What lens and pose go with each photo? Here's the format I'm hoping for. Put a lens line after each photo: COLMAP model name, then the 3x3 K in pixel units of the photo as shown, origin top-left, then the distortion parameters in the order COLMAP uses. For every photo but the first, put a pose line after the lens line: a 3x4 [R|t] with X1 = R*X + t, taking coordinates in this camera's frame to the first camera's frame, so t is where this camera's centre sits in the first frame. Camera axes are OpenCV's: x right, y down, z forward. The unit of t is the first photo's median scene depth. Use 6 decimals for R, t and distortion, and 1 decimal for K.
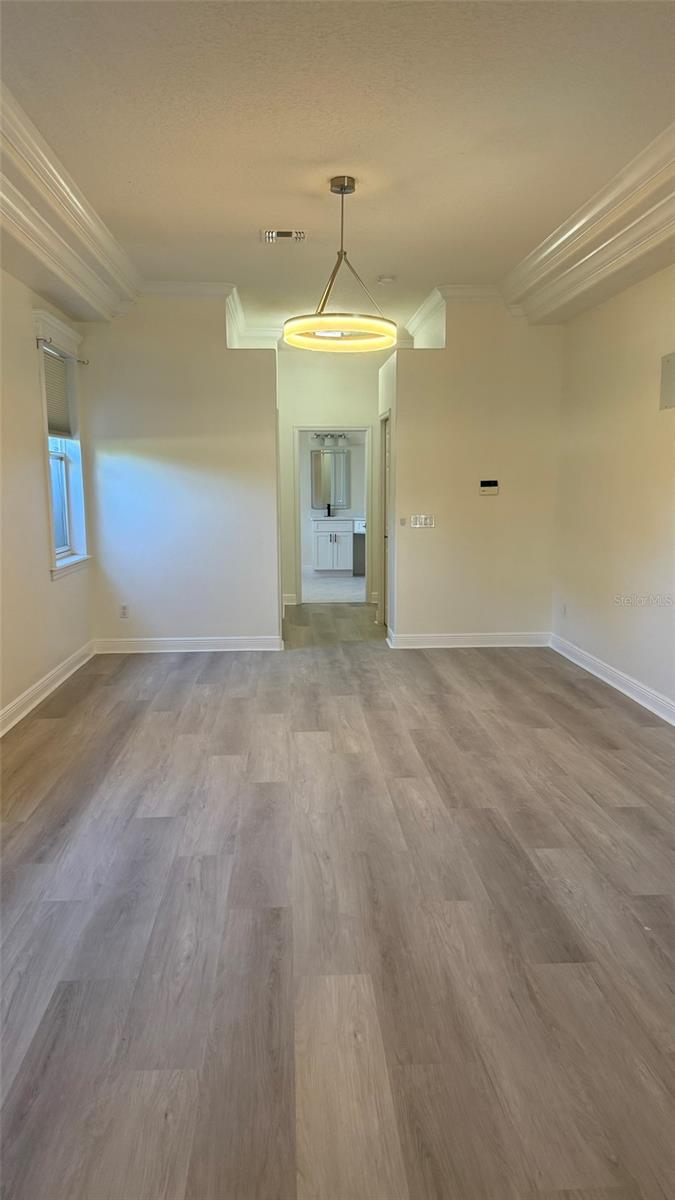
lens RADIAL K [[840.3, 0, 337.7], [0, 840.3, 599.2], [0, 0, 1]] dist [0.024531, -0.040515]
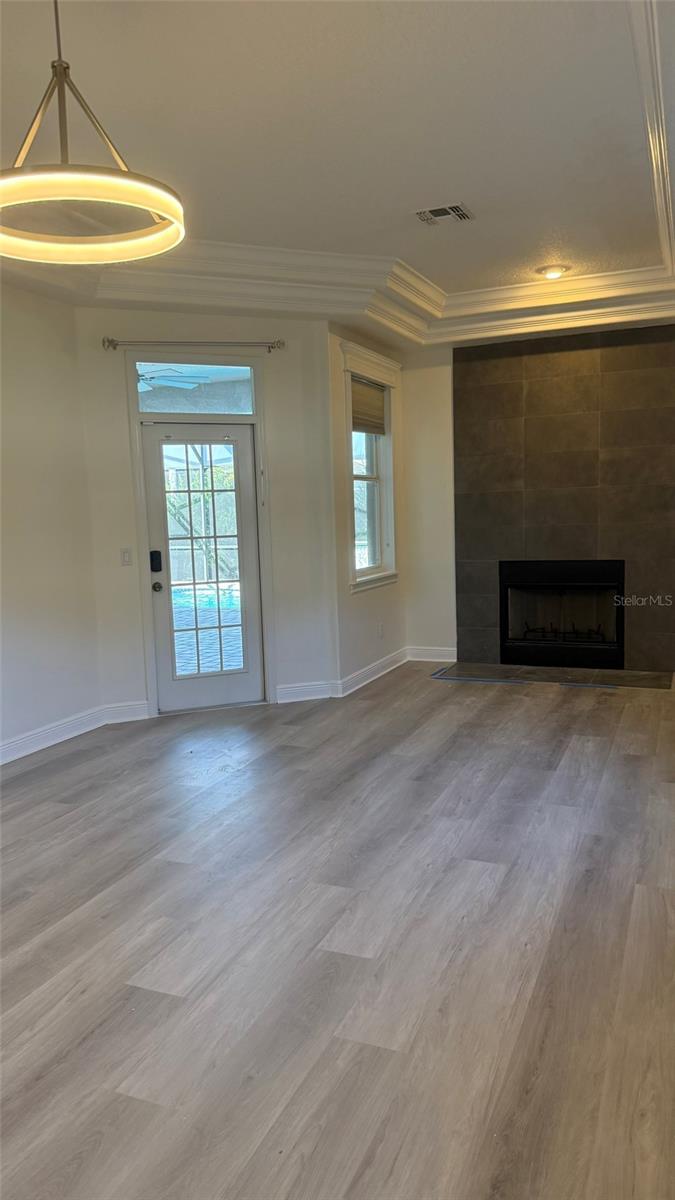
lens RADIAL K [[840.3, 0, 336.3], [0, 840.3, 596.5], [0, 0, 1]] dist [0.024531, -0.040515]
pose [[-0.897490, -0.015944, 0.440746, -0.456739], [0.096435, 0.968070, 0.231391, -0.233720], [-0.430362, 0.250174, -0.867295, 1.742755]]
